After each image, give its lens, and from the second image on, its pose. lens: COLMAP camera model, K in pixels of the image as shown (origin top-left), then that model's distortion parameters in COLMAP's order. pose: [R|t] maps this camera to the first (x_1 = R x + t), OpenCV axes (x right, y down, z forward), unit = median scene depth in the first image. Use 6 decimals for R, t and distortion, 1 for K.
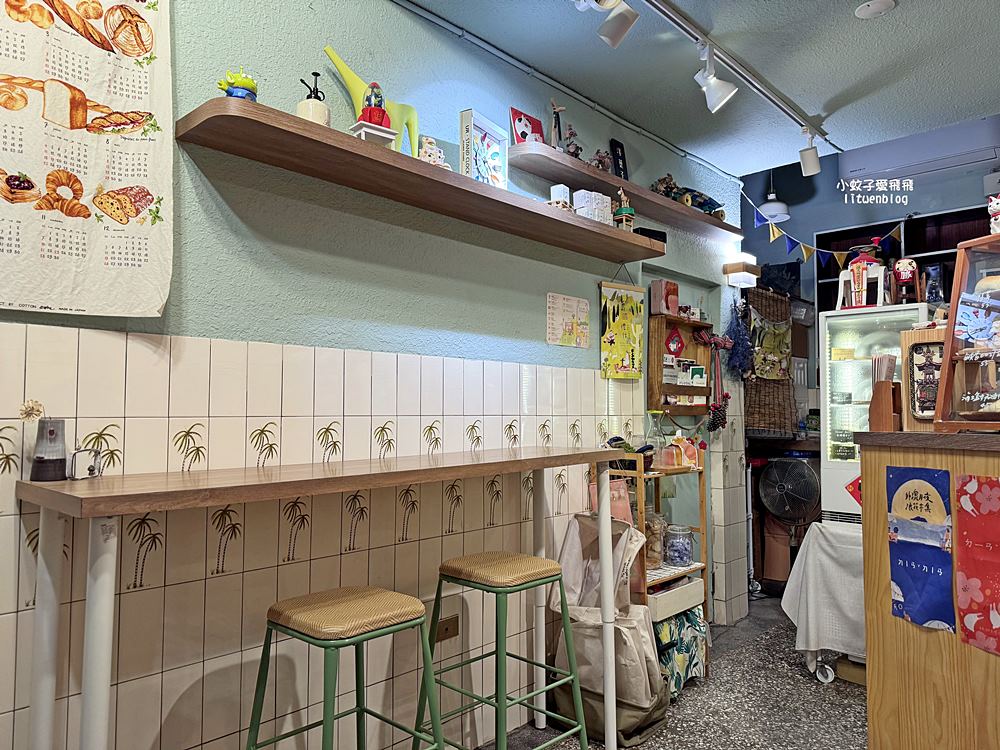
lens RADIAL K [[719.0, 0, 489.1], [0, 719.0, 371.8], [0, 0, 1]] dist [0.027910, -0.024583]
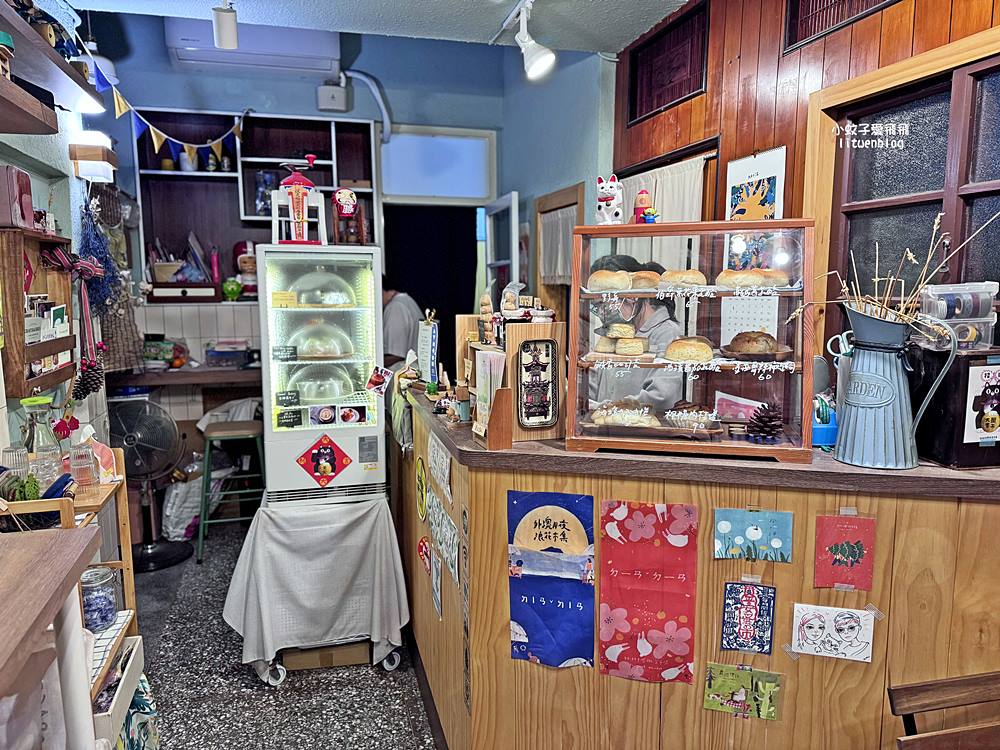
lens RADIAL K [[719.0, 0, 493.0], [0, 719.0, 375.9], [0, 0, 1]] dist [0.027910, -0.024583]
pose [[0.507725, -0.118129, 0.853382, -0.134658], [-0.046933, 0.985291, 0.164311, -0.122262], [-0.860240, -0.123477, 0.494713, 0.564928]]
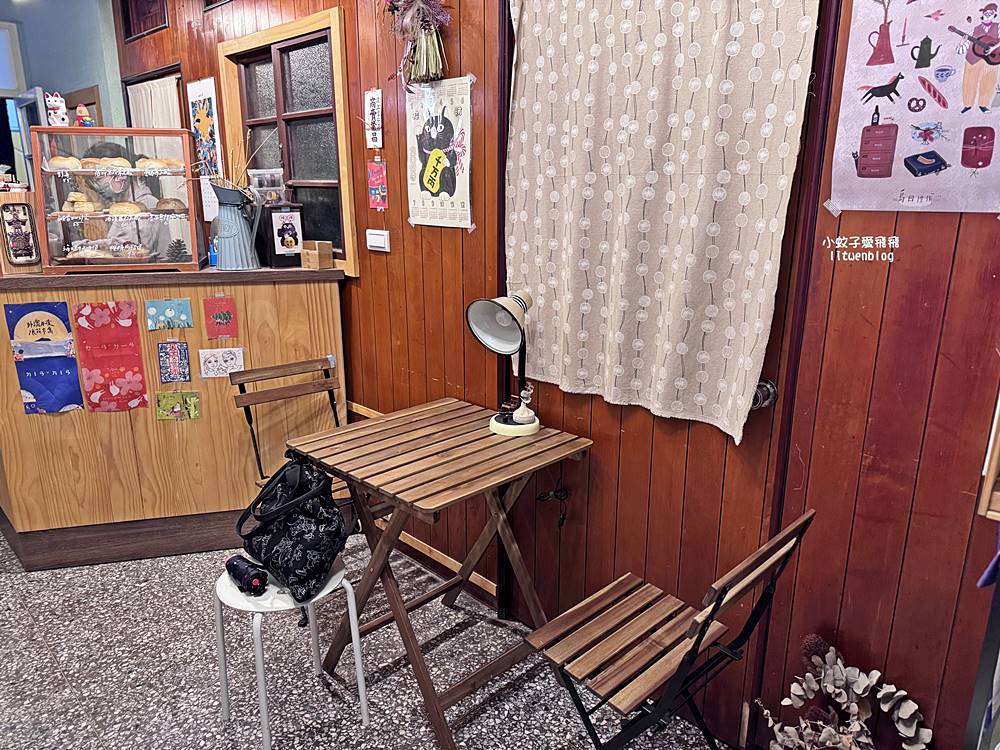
lens RADIAL K [[719.0, 0, 505.0], [0, 719.0, 375.7], [0, 0, 1]] dist [0.027910, -0.024583]
pose [[0.026046, -0.258326, 0.965707, -0.620652], [-0.065190, 0.963539, 0.259505, -0.122992], [-0.997533, -0.069714, 0.008256, 0.096833]]
